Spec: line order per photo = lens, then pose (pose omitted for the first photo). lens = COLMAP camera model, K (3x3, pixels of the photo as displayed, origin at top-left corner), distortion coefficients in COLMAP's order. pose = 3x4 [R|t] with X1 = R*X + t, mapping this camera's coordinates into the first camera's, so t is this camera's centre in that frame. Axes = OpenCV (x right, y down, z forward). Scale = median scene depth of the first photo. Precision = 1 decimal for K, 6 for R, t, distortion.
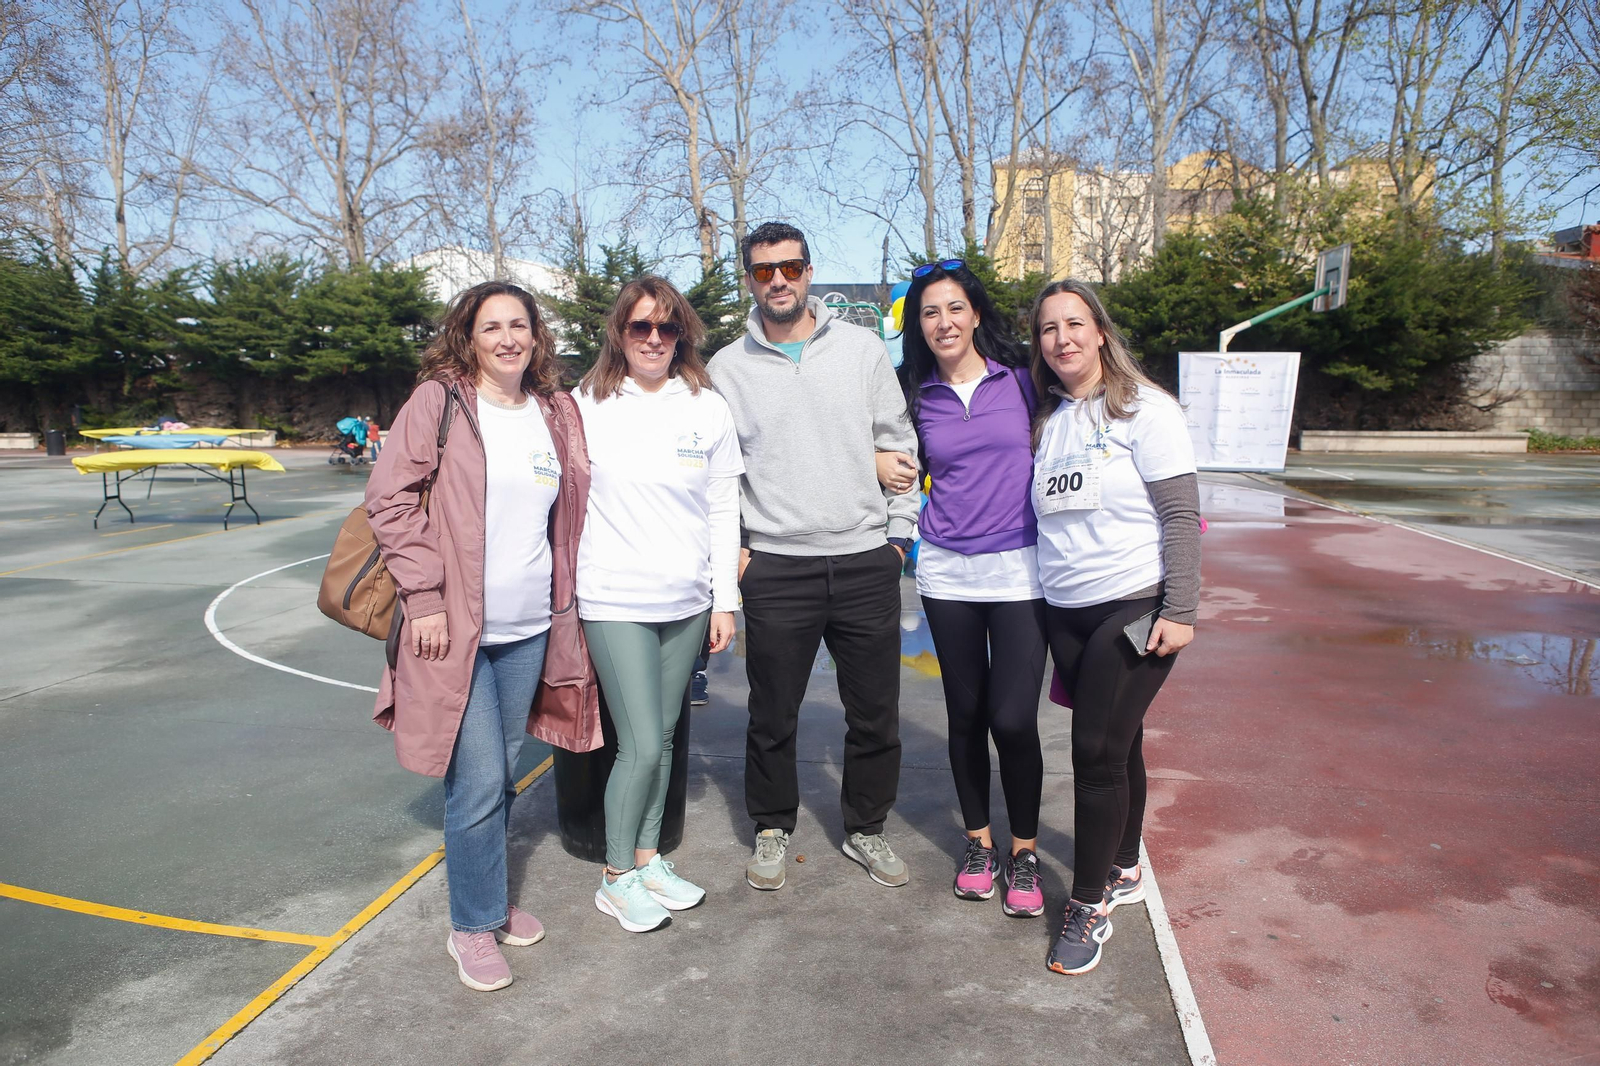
lens RADIAL K [[1141.7, 0, 800.0], [0, 1141.7, 533.0], [0, 0, 1]] dist [-0.145519, 0.134022]
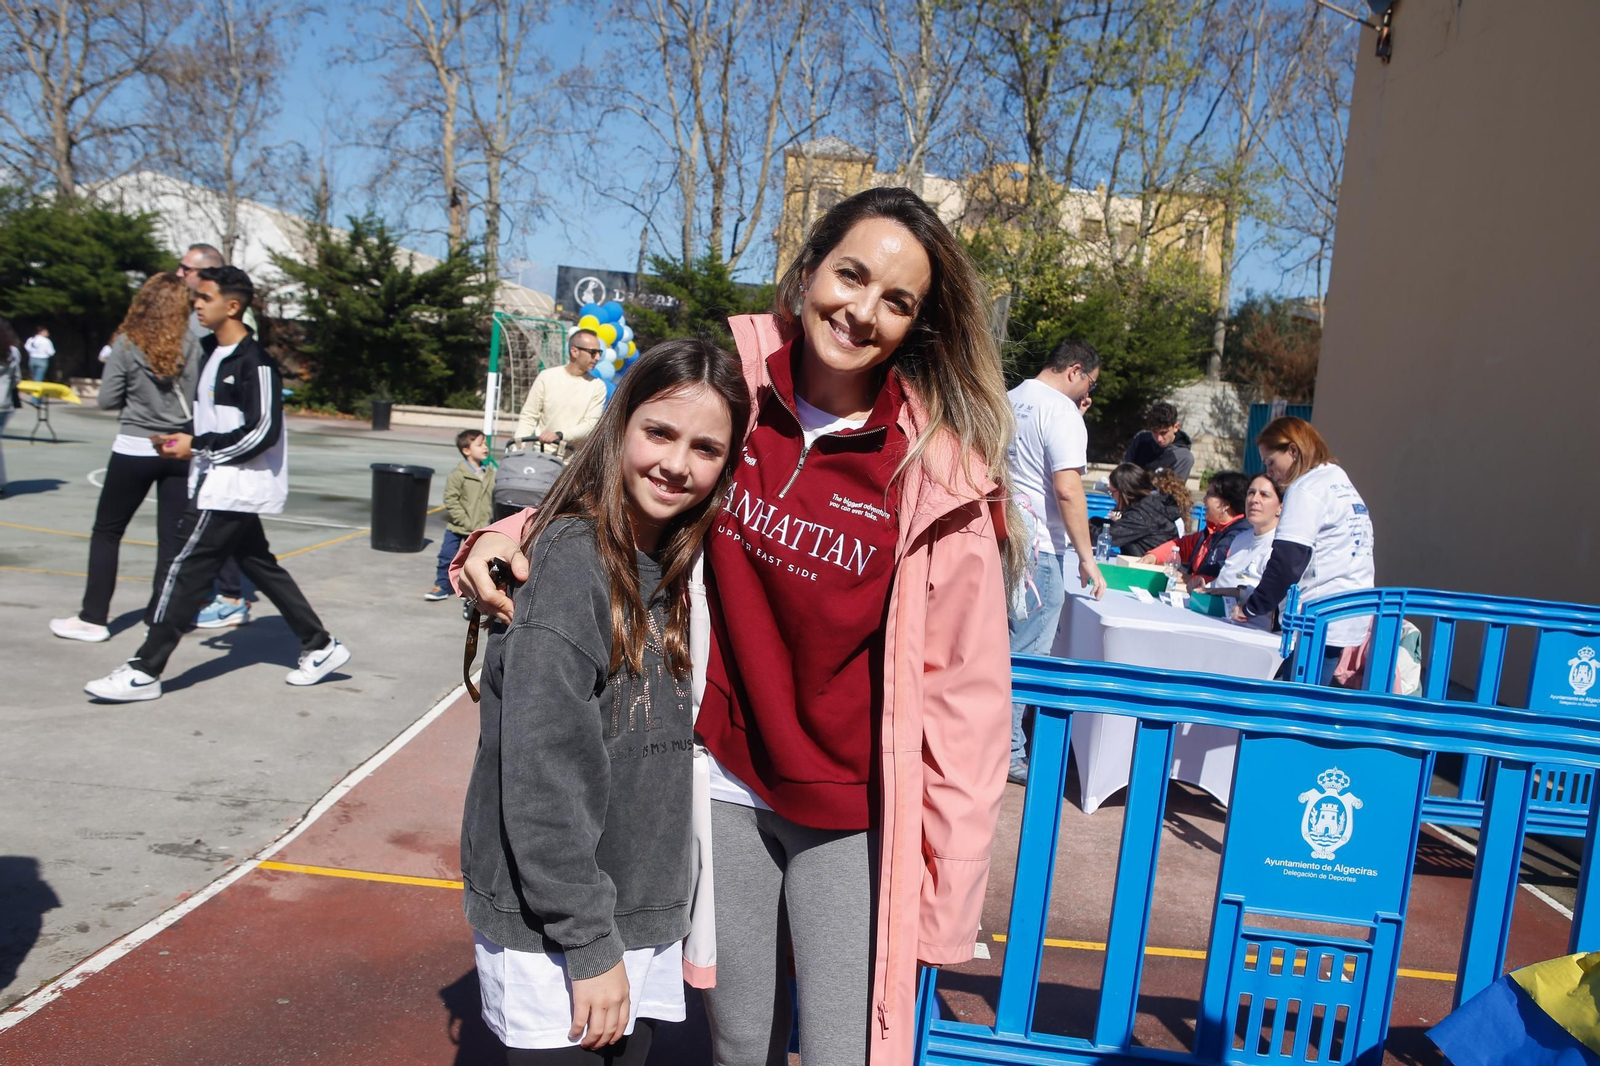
lens RADIAL K [[1372.5, 0, 800.0], [0, 1372.5, 533.0], [0, 0, 1]] dist [-0.089640, 0.090874]
pose [[0.980920, 0.074185, 0.179700, 0.021216], [-0.069658, 0.997077, -0.031379, 0.034819], [-0.181502, 0.018263, 0.983221, -0.238971]]
